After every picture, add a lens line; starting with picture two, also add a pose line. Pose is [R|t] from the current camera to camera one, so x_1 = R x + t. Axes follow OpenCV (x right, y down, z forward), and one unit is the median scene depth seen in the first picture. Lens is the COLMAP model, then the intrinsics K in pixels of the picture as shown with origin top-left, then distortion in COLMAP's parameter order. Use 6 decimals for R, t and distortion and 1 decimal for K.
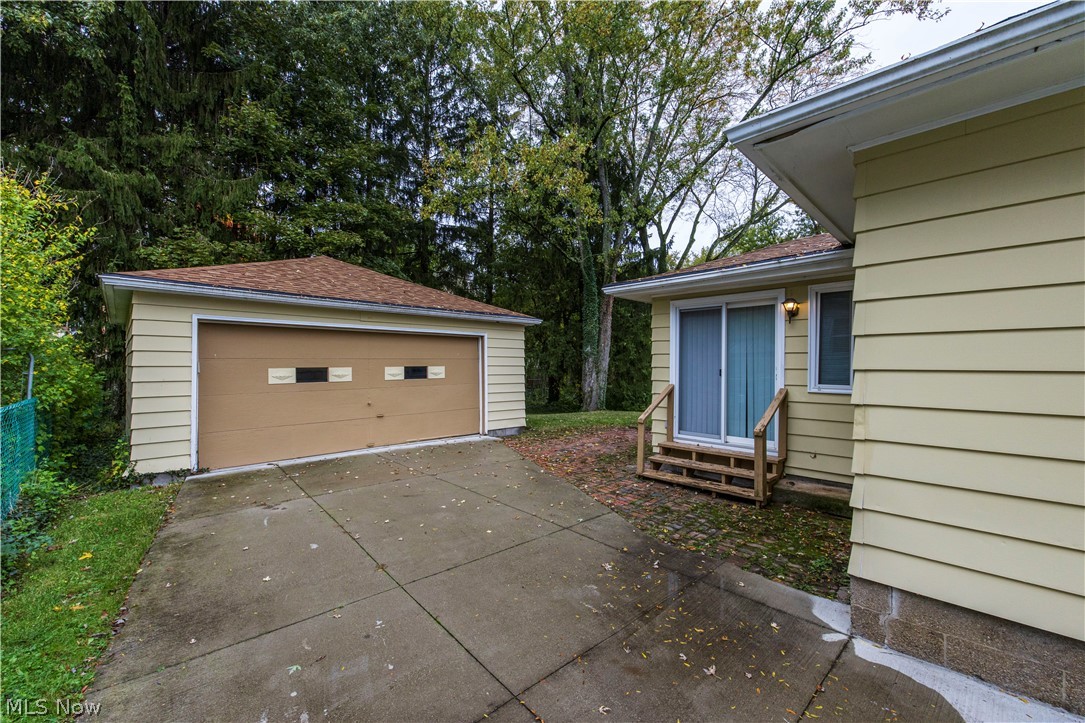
lens RADIAL K [[431.1, 0, 542.1], [0, 431.1, 371.1], [0, 0, 1]] dist [0.000283, 0.000127]
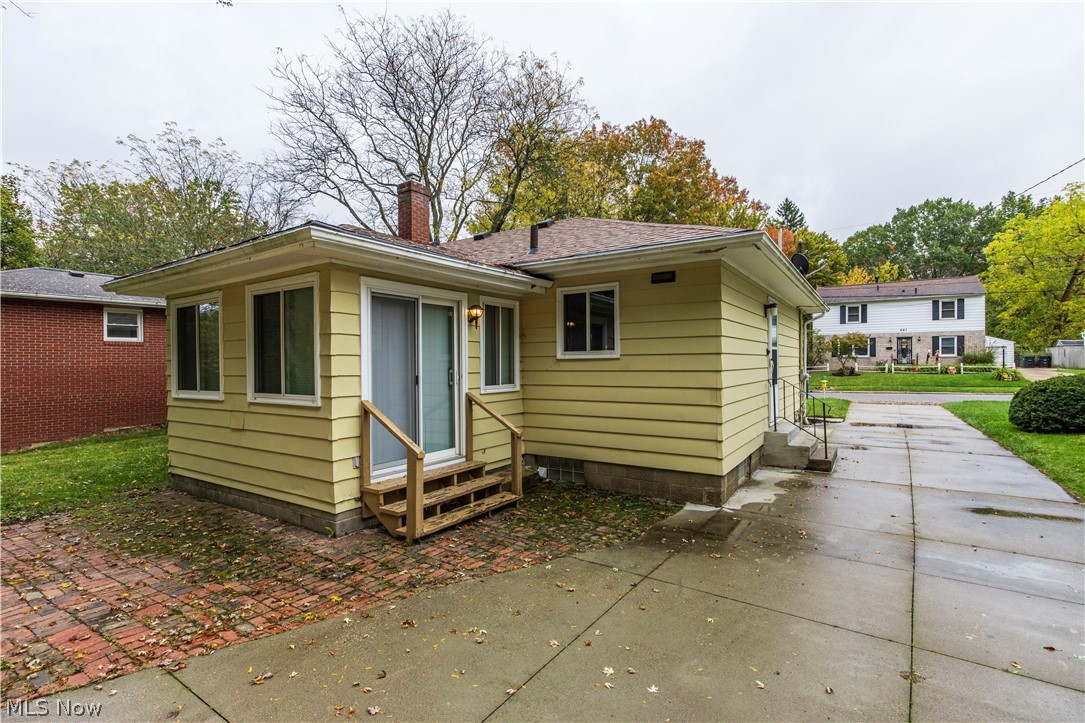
lens RADIAL K [[511.1, 0, 542.7], [0, 511.1, 365.0], [0, 0, 1]] dist [-0.000702, -0.000093]
pose [[-0.212296, -0.002256, 0.977203, -0.760511], [0.023000, 0.999709, 0.007304, -0.032973], [-0.976935, 0.024026, -0.212183, 1.274000]]
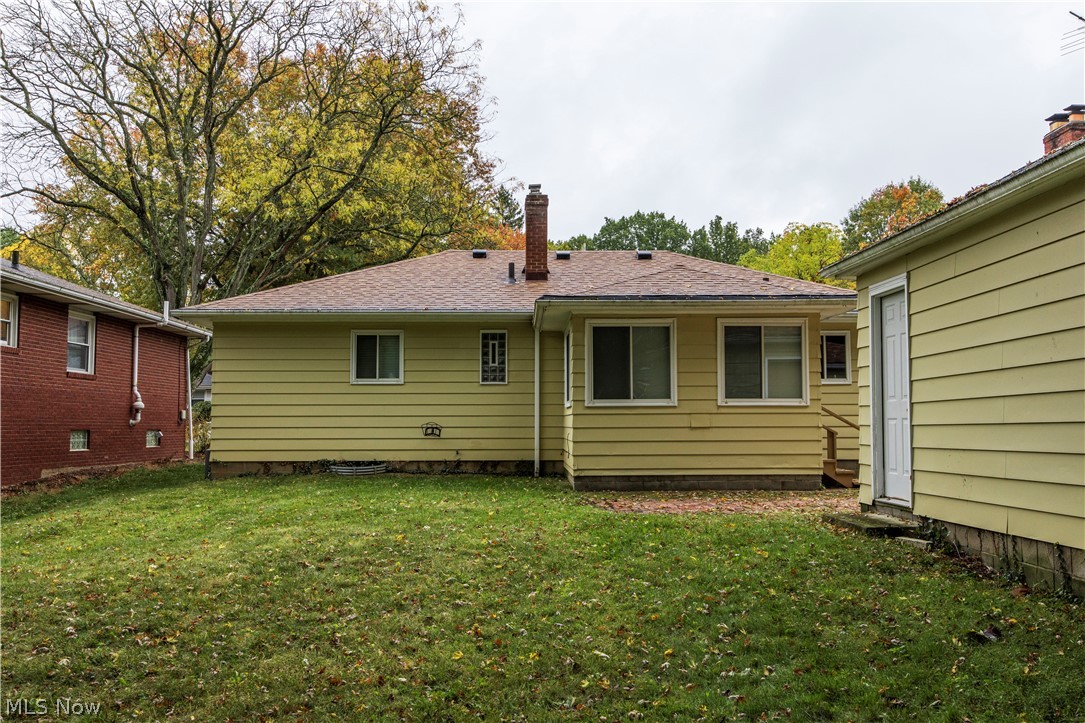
lens RADIAL K [[942.9, 0, 542.8], [0, 942.9, 362.5], [0, 0, 1]] dist [0.009919, -0.004673]
pose [[-0.733480, 0.049409, 0.677913, -0.955120], [0.012447, 0.998164, -0.059282, 0.047720], [-0.679597, -0.035044, -0.732748, 3.375476]]
